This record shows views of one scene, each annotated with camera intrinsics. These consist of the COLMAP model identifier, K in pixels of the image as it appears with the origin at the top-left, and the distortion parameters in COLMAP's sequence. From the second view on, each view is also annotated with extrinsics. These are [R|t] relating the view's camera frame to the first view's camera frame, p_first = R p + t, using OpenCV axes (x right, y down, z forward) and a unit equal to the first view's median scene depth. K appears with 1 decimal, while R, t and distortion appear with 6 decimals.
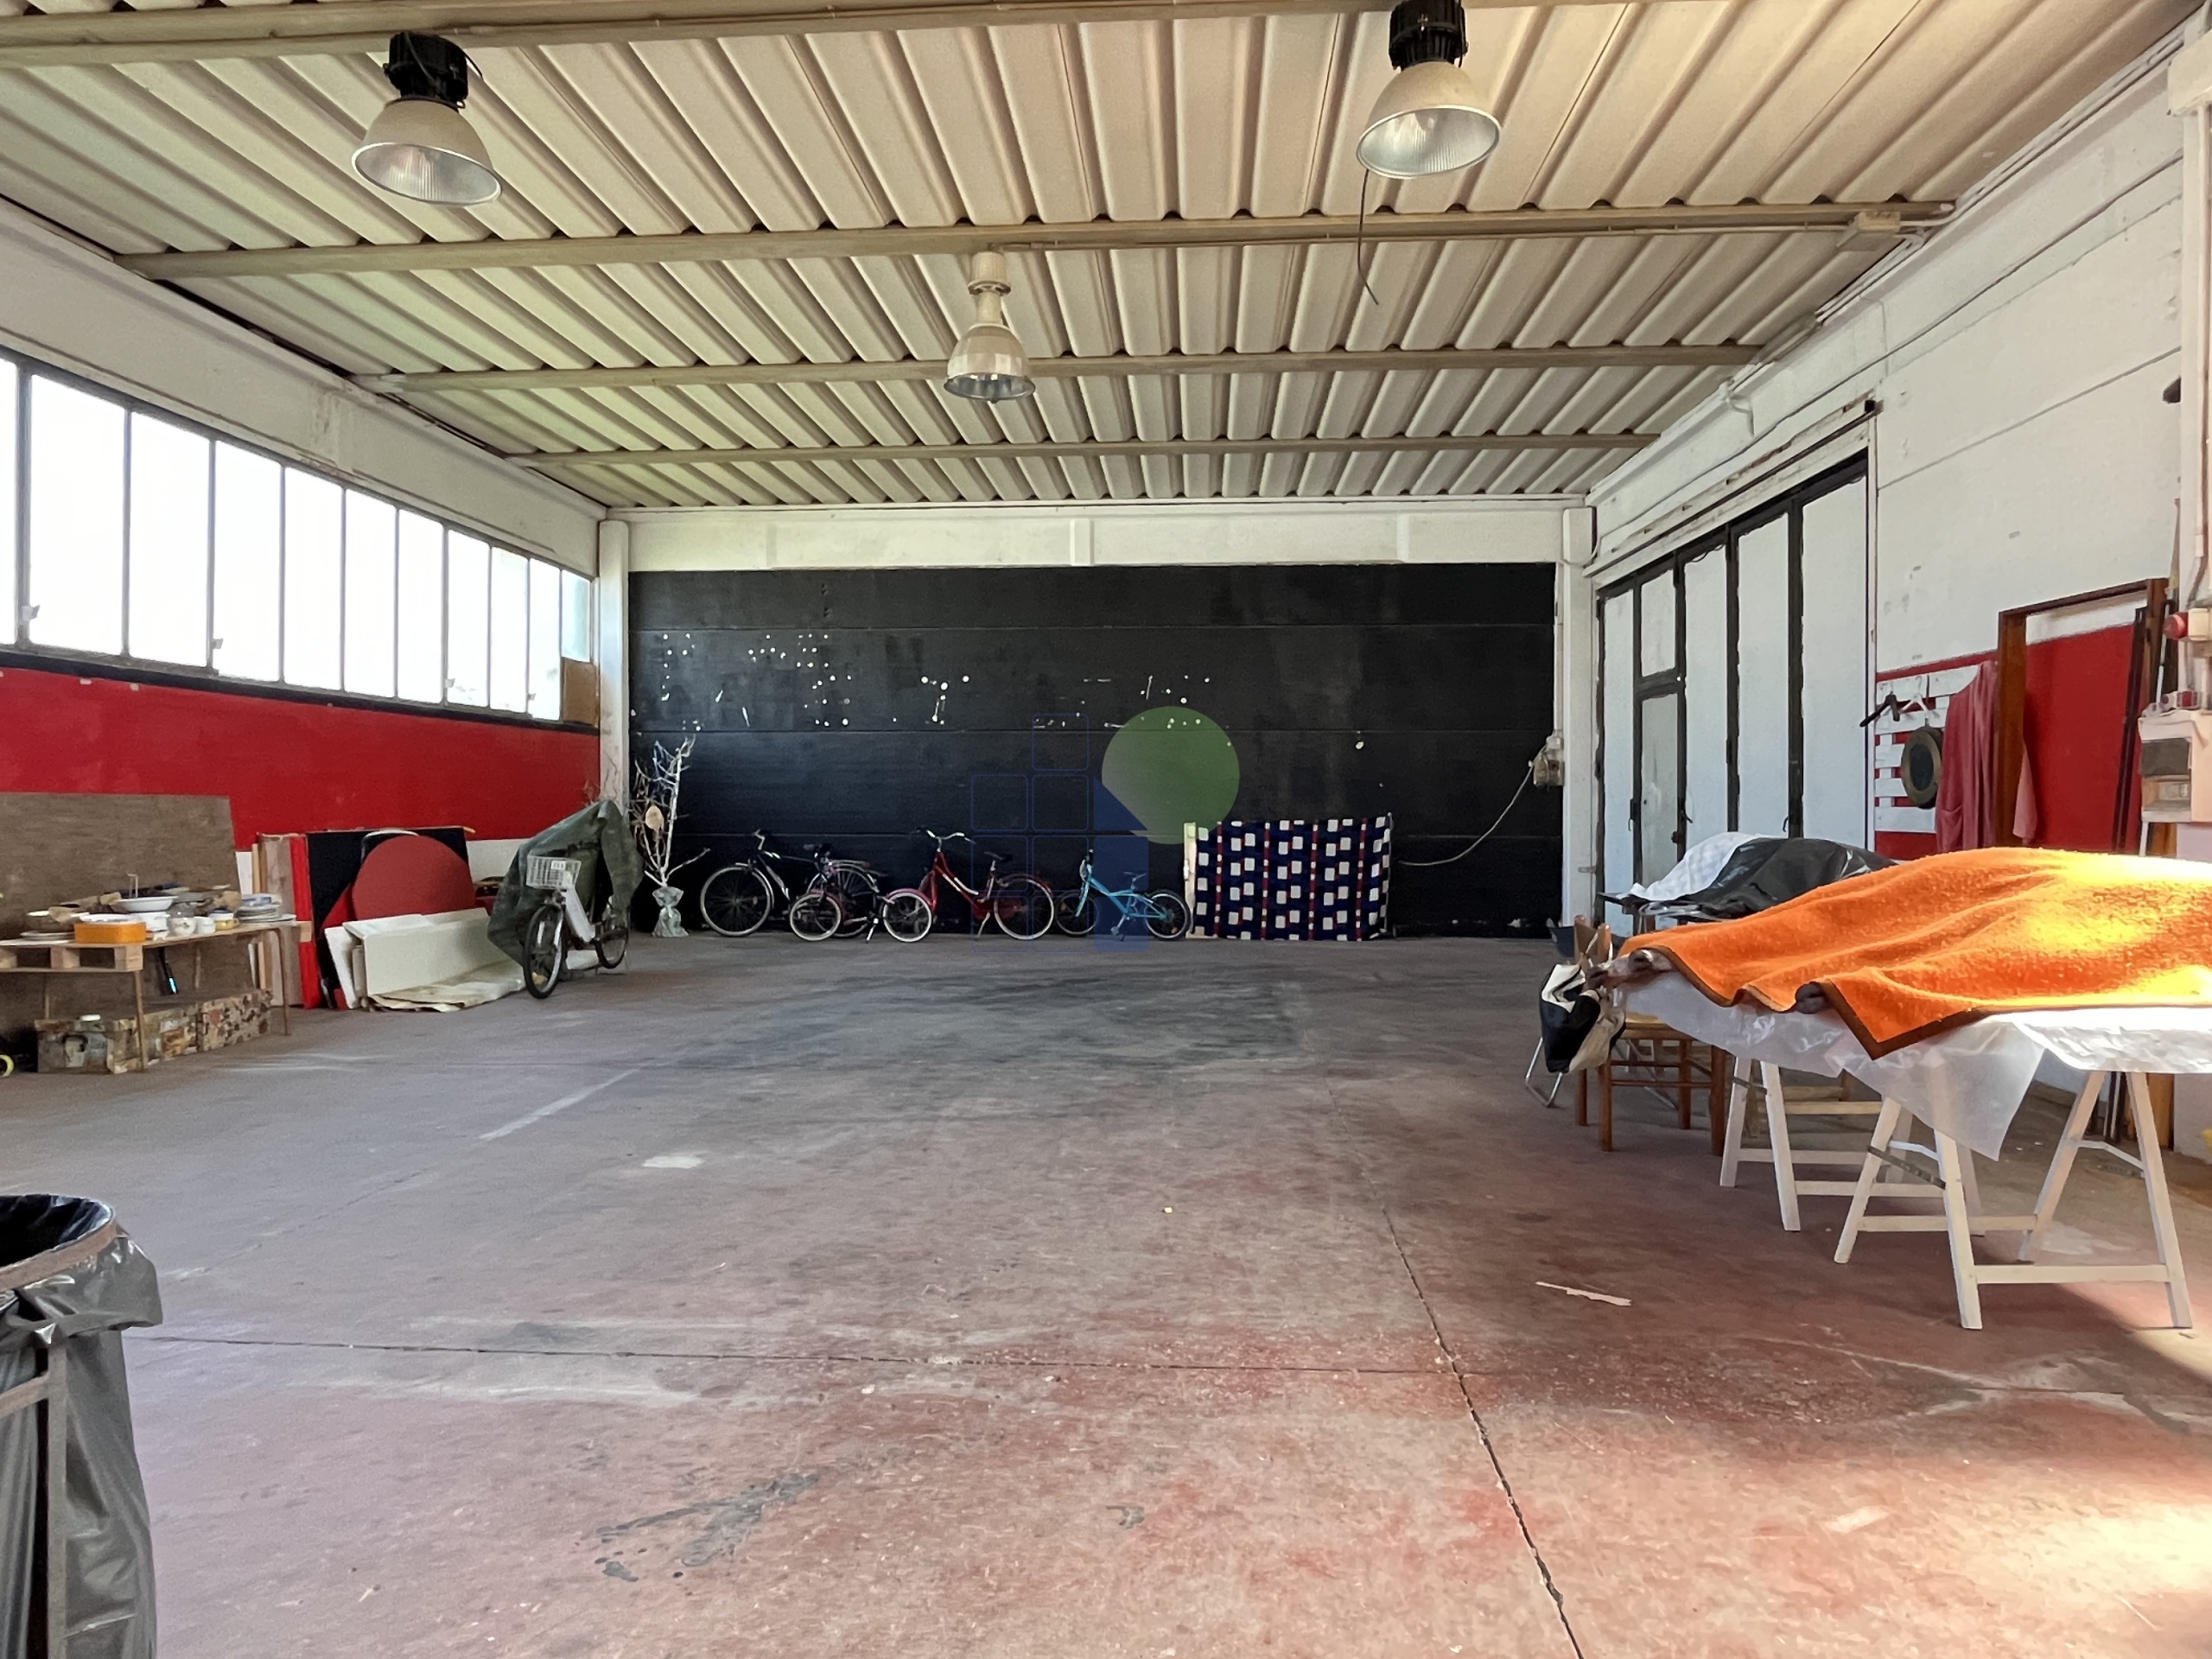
lens RADIAL K [[1318.1, 0, 1112.1], [0, 1318.1, 816.0], [0, 0, 1]] dist [-0.000862, -0.001118]
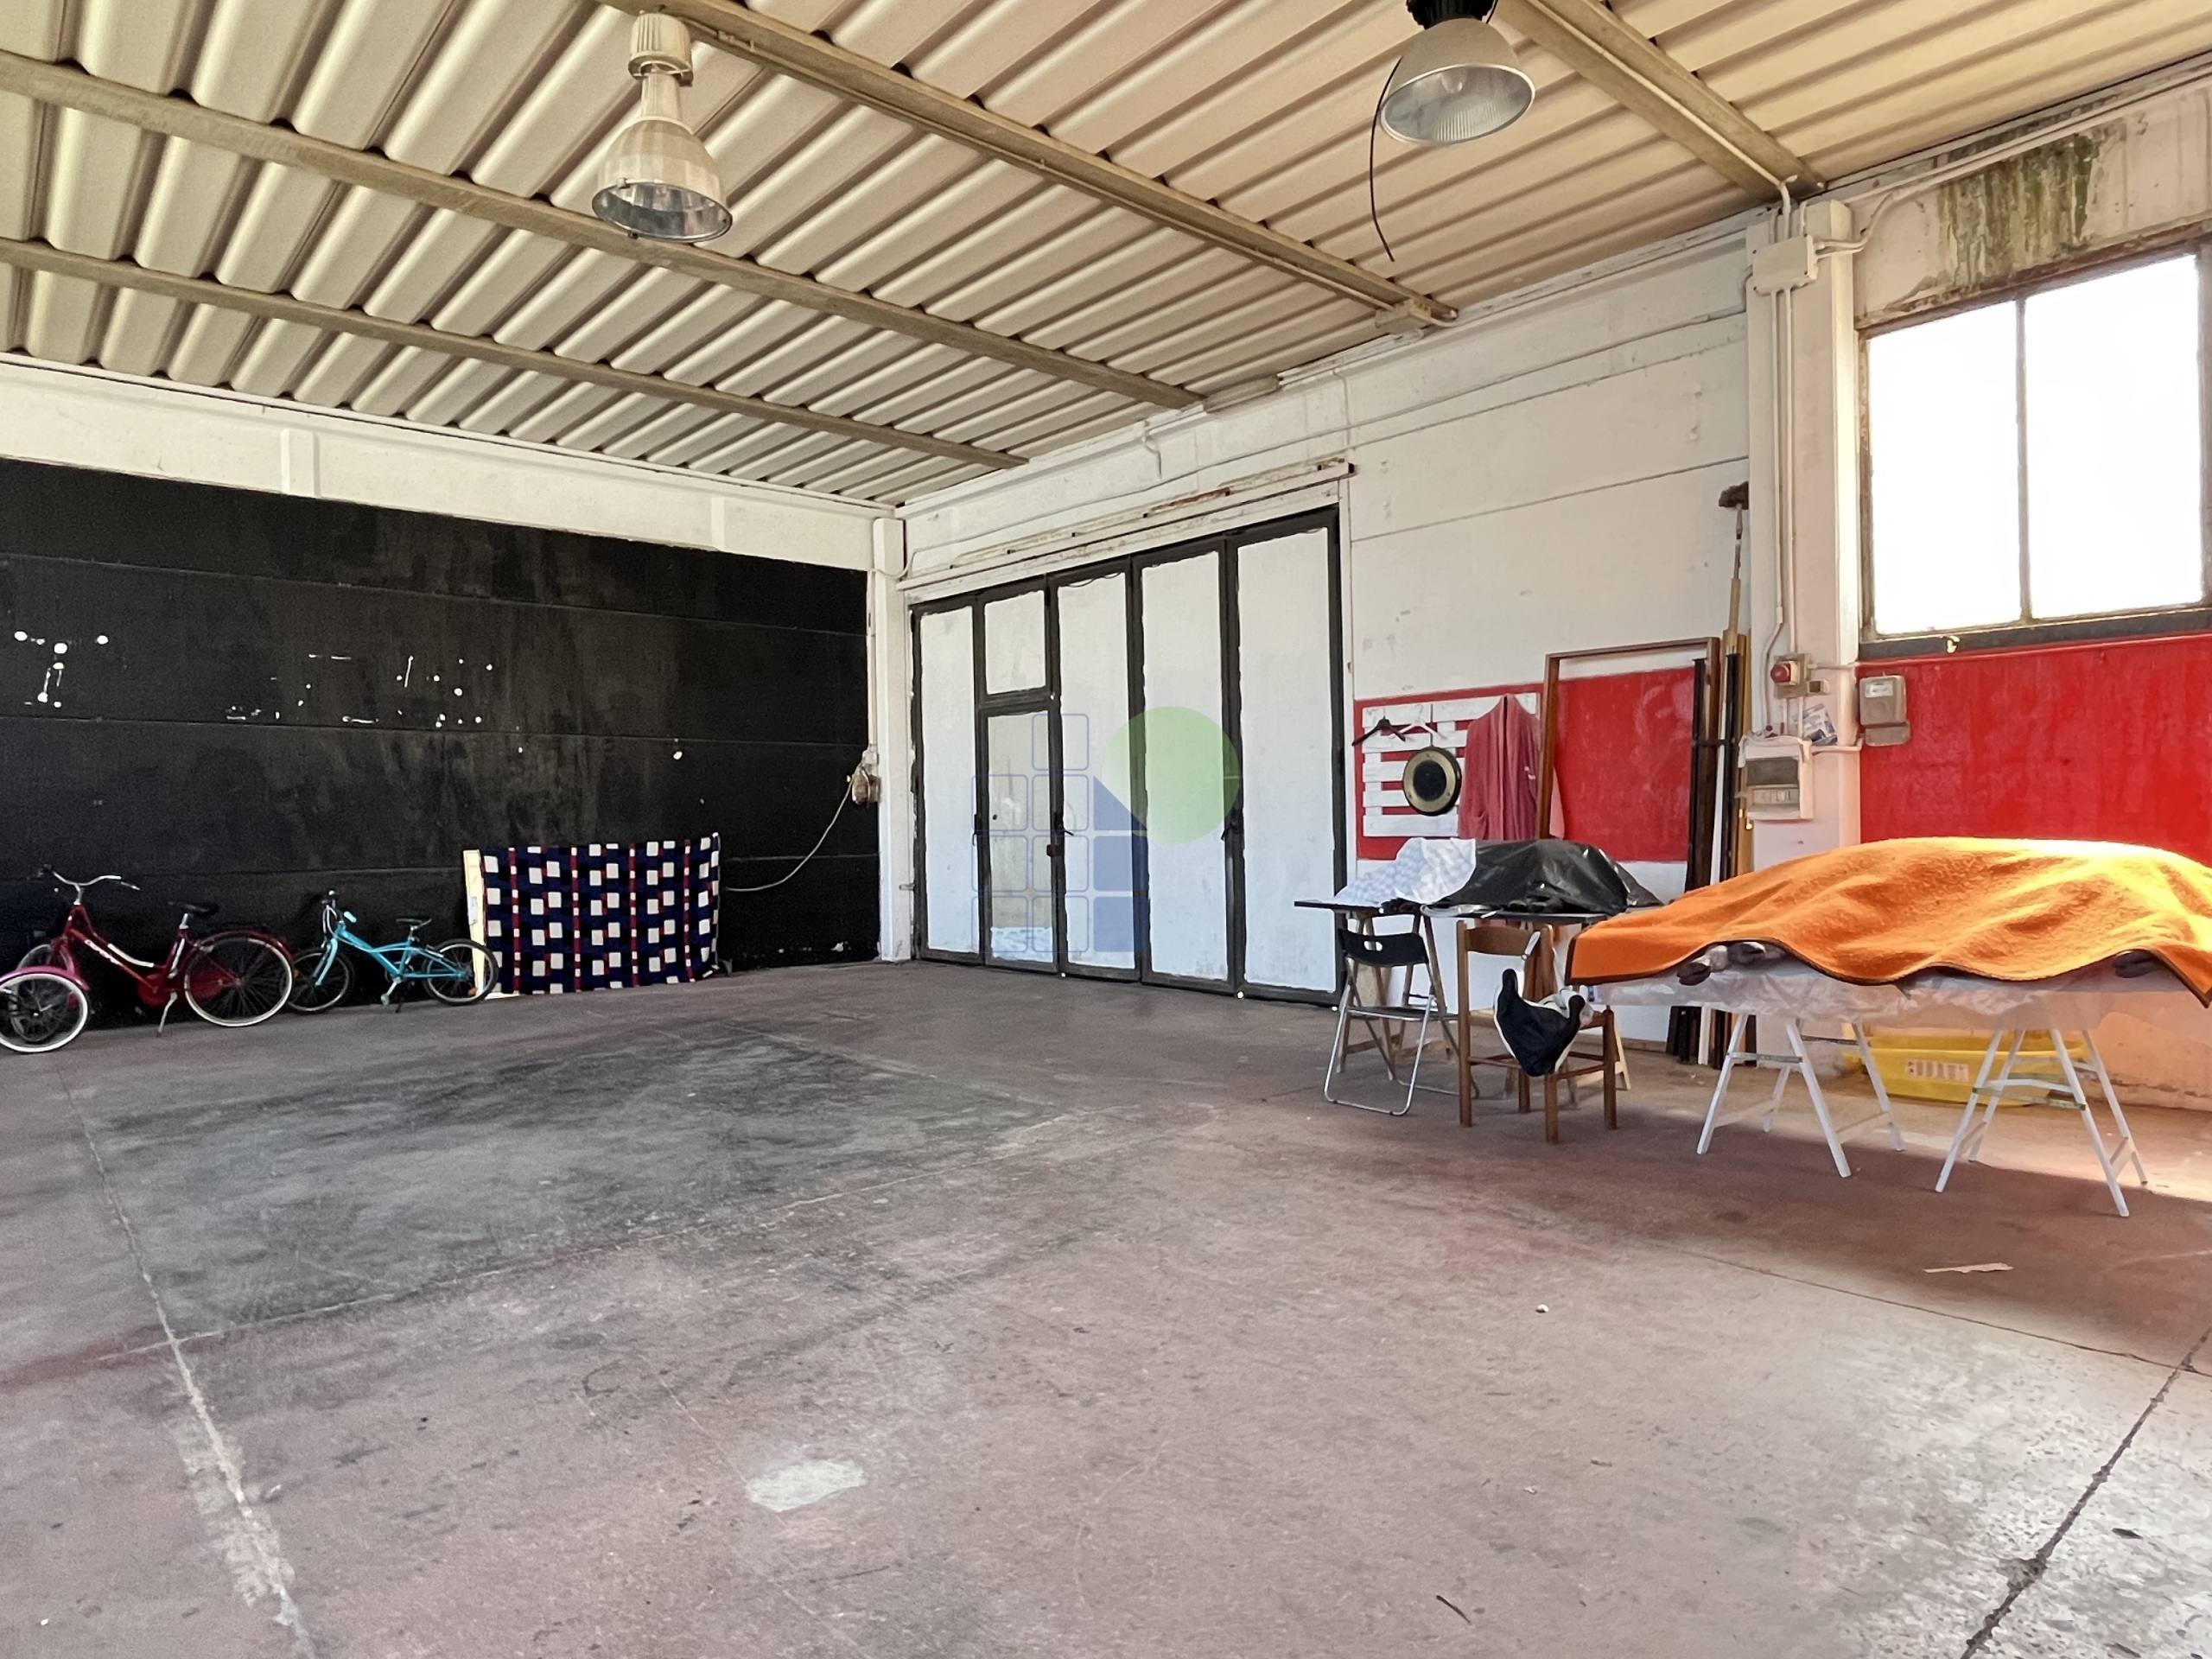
lens RADIAL K [[1319.3, 0, 1100.6], [0, 1319.3, 827.6], [0, 0, 1]] dist [-0.004033, -0.003504]
pose [[0.710685, -0.014467, 0.703361, -0.226763], [0.020385, 0.999792, -0.000033, -0.000577], [-0.703215, 0.014361, 0.710832, 0.193949]]
